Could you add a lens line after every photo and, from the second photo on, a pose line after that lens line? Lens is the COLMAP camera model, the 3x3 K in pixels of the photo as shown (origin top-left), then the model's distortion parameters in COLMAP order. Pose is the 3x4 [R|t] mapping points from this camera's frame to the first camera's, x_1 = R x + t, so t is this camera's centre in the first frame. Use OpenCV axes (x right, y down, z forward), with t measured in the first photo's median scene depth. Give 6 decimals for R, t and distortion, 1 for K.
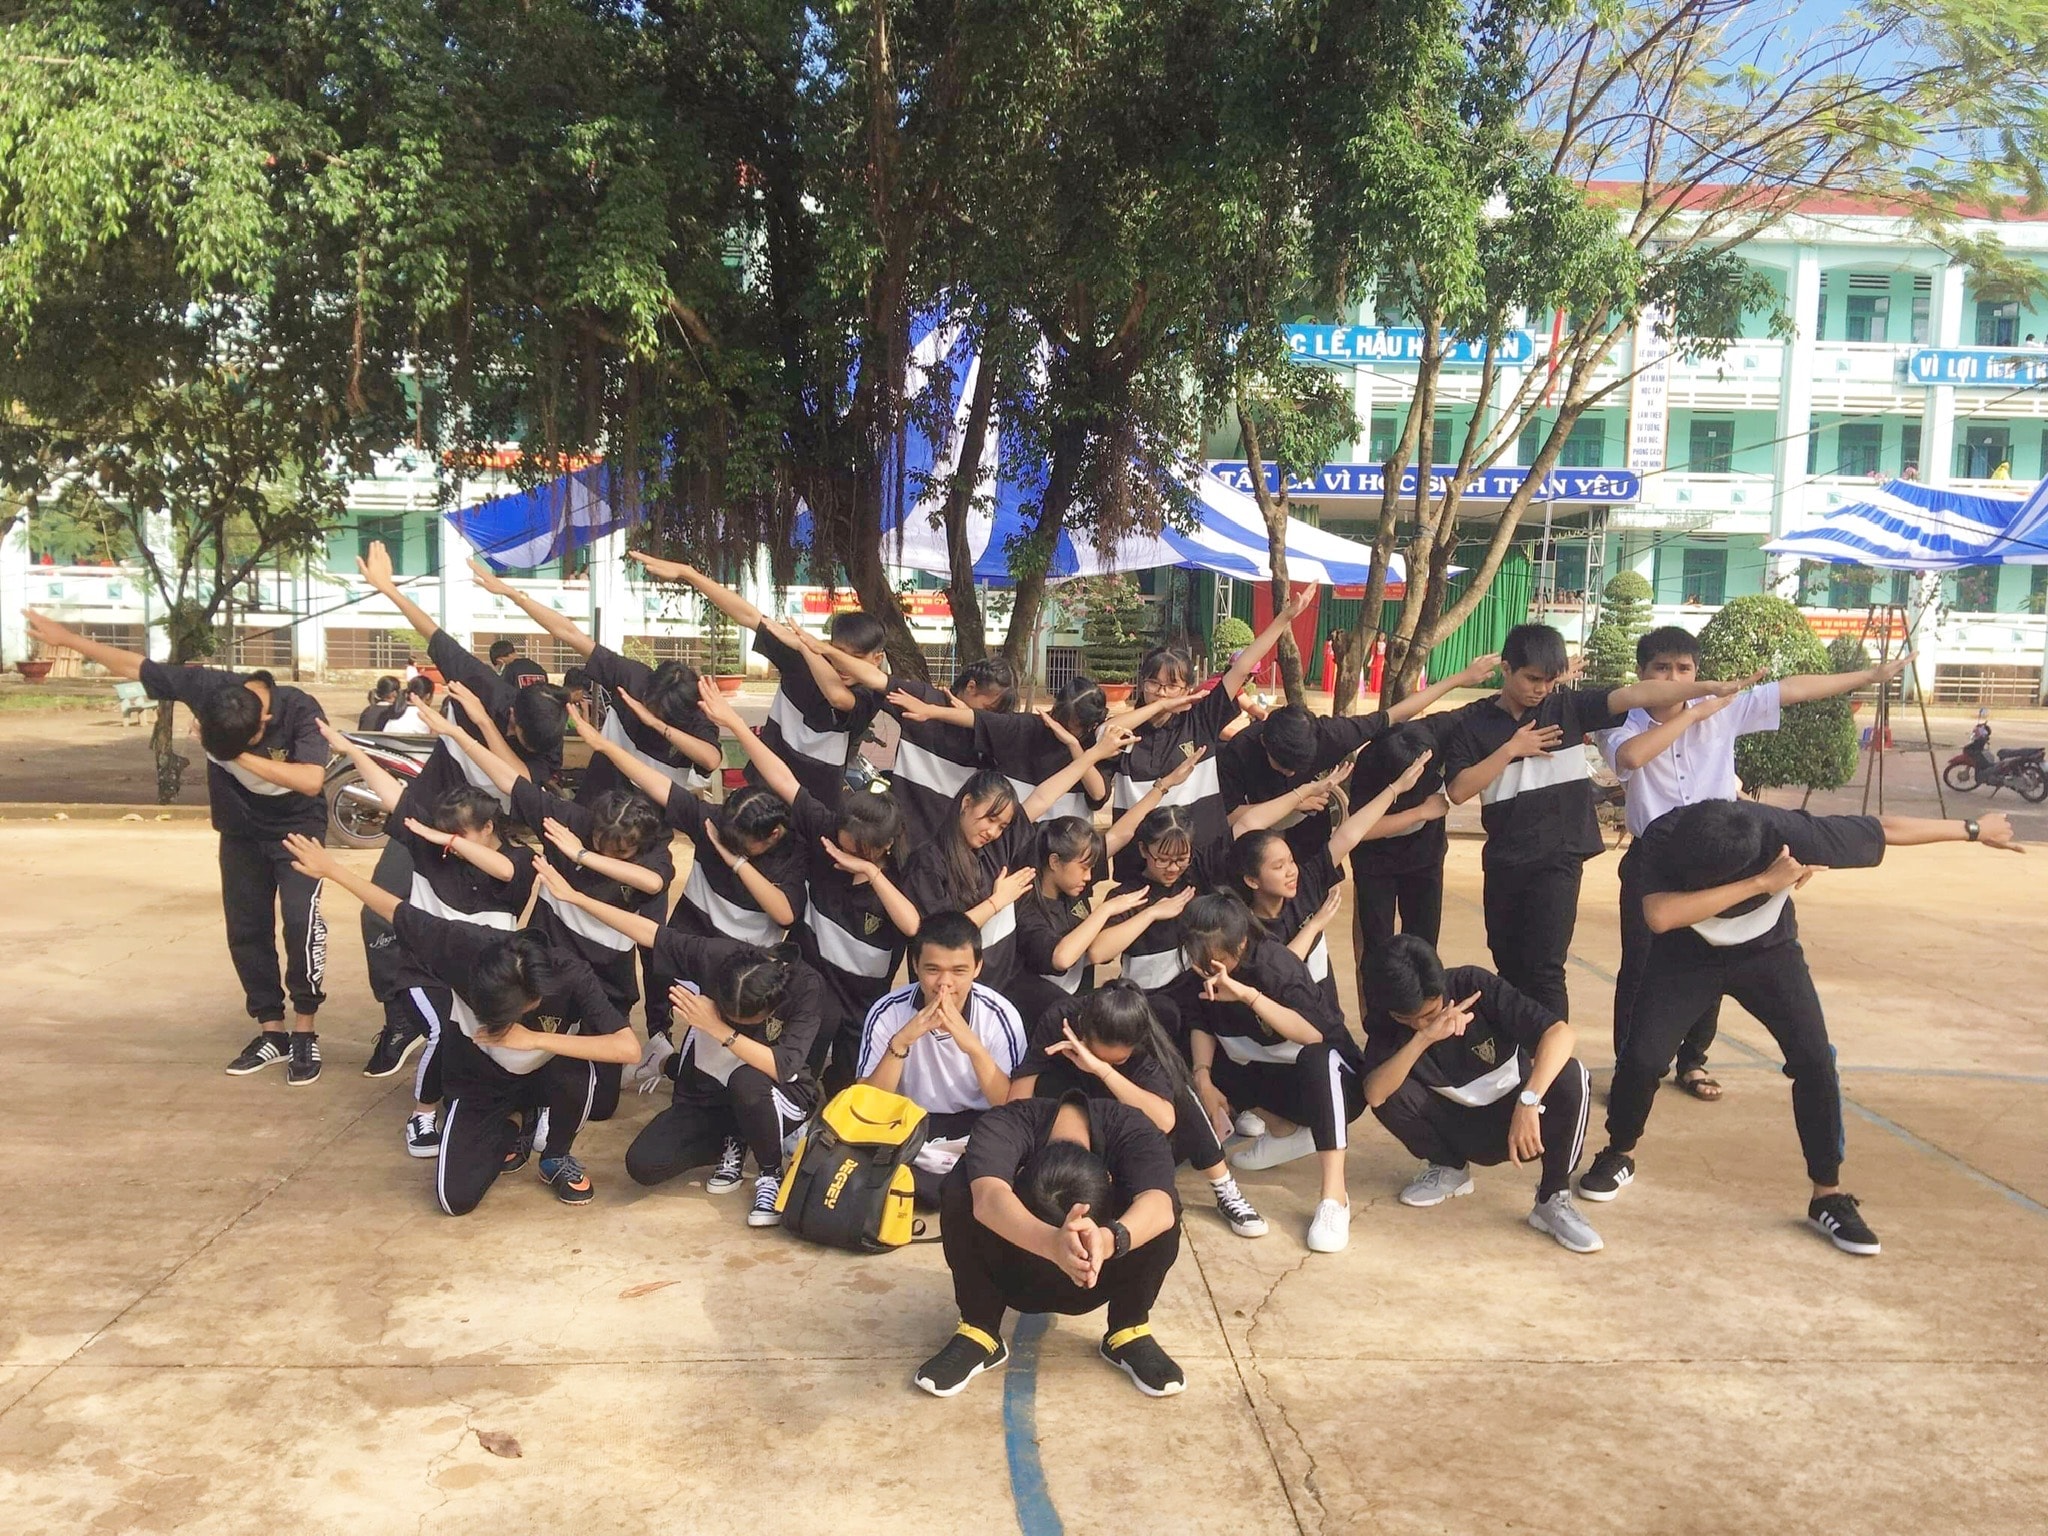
lens RADIAL K [[1177.9, 0, 1024.0], [0, 1177.9, 768.0], [0, 0, 1]] dist [-0.000373, -0.000073]
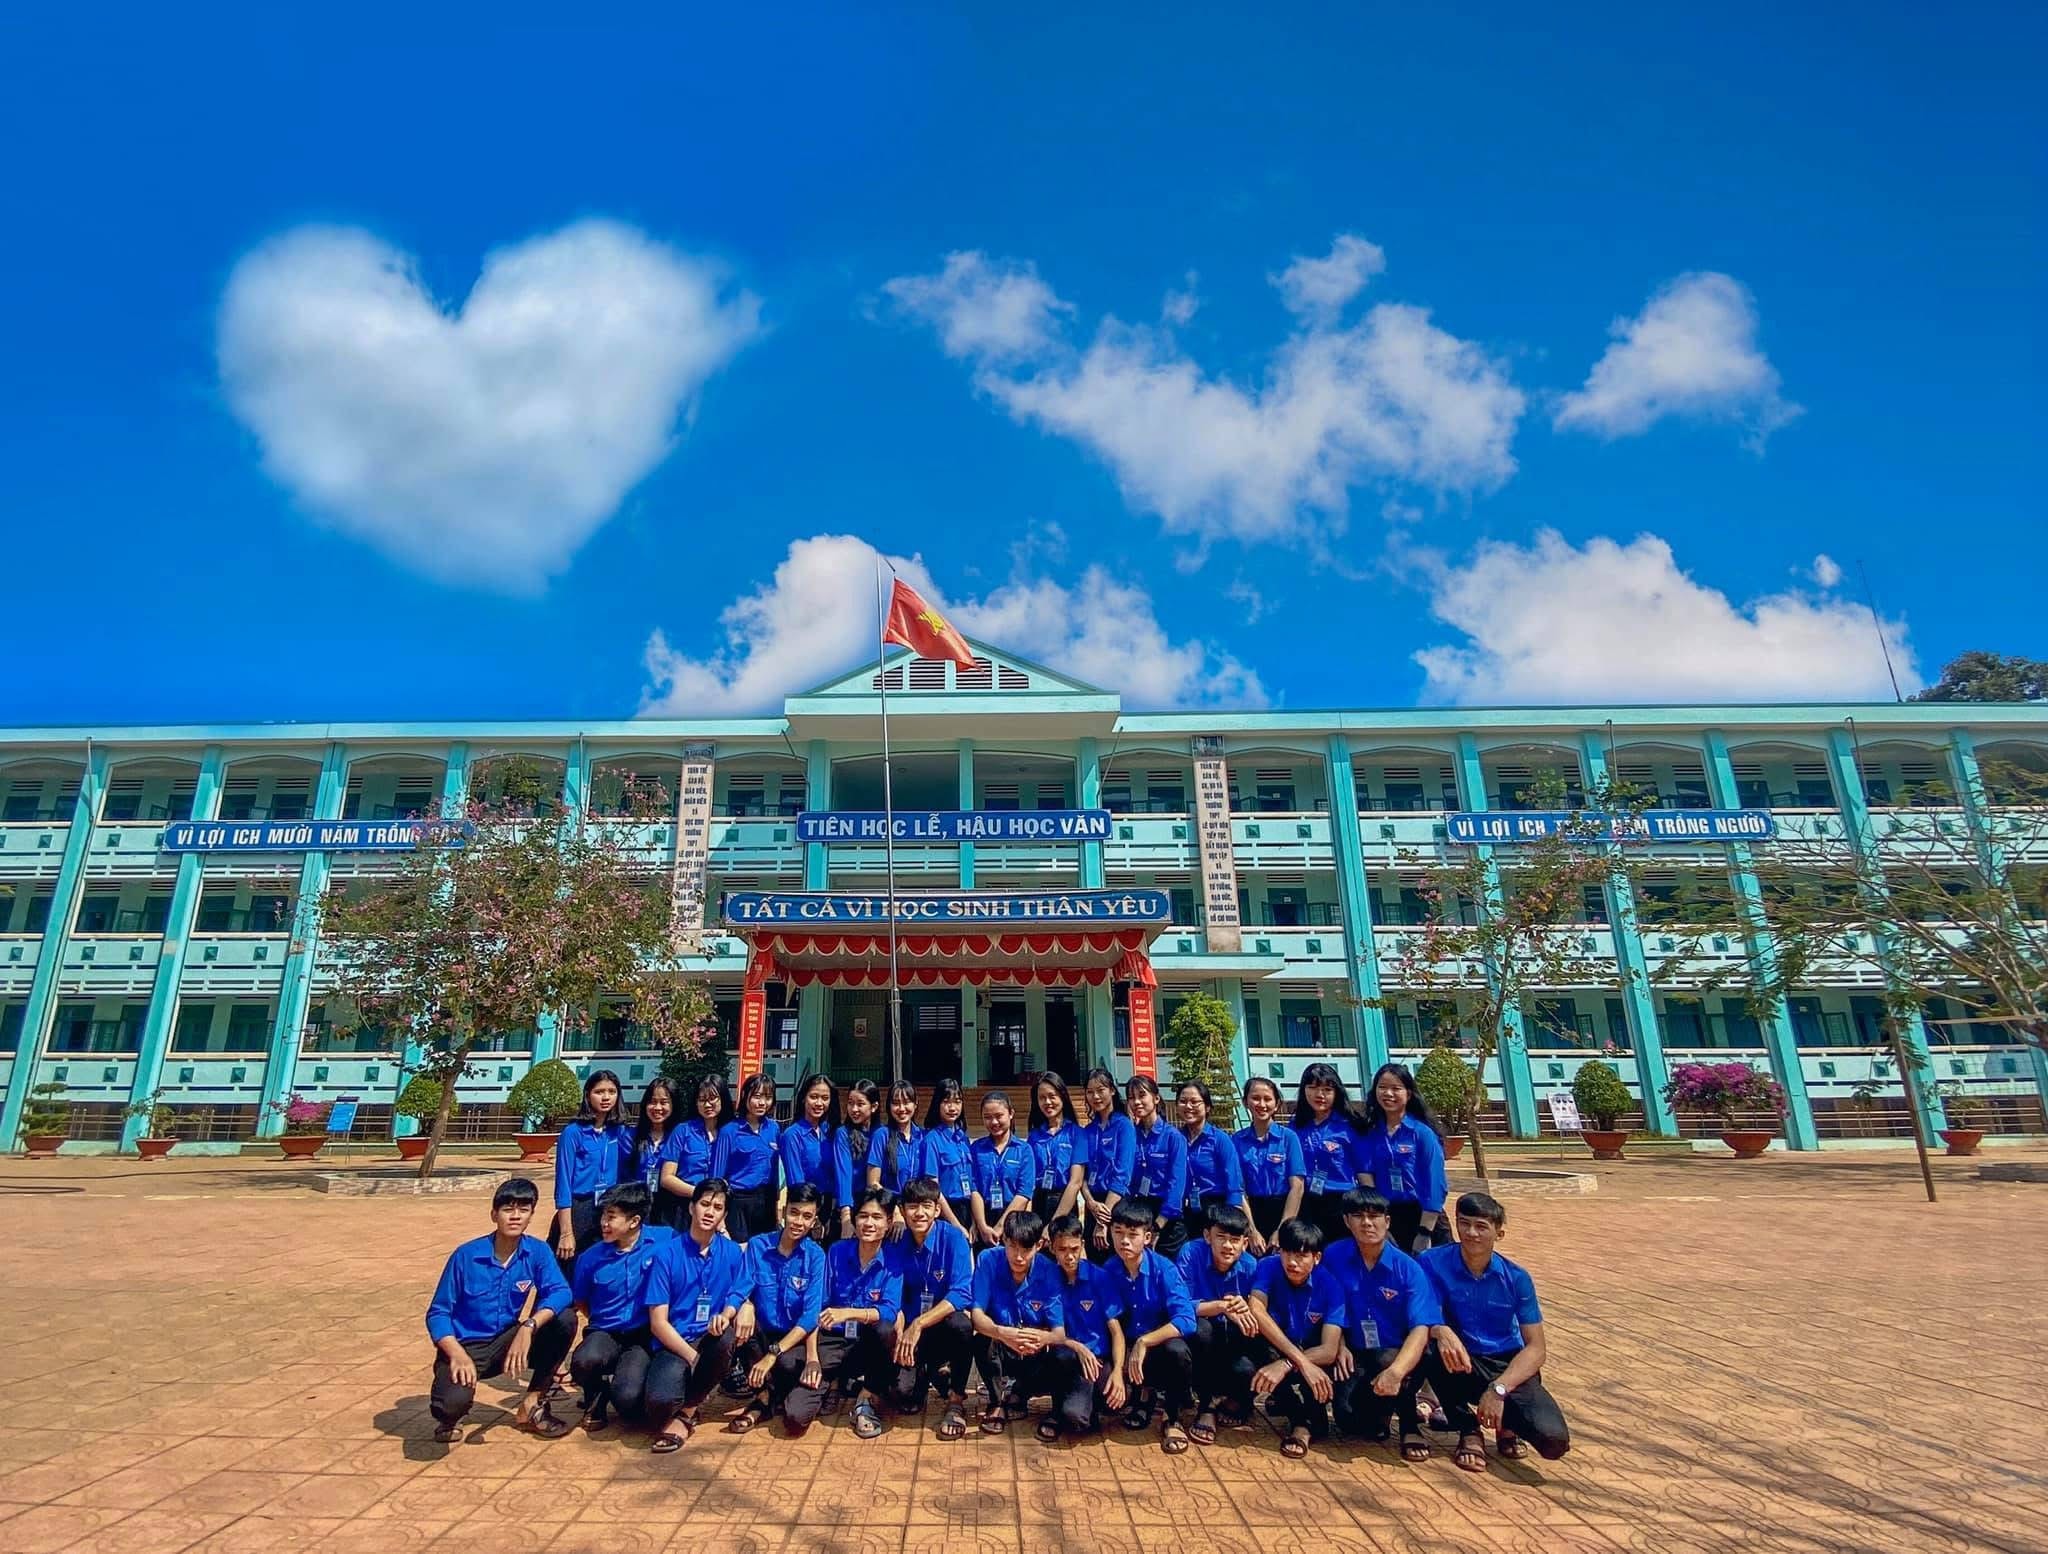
lens RADIAL K [[1069.7, 0, 1024.0], [0, 1069.7, 777.0], [0, 0, 1]] dist [-0.000268, -0.000203]
pose [[0.999388, -0.032770, -0.012237, 0.362822], [0.025459, 0.921319, -0.387973, 0.007138], [0.023988, 0.387424, 0.921590, 0.007656]]
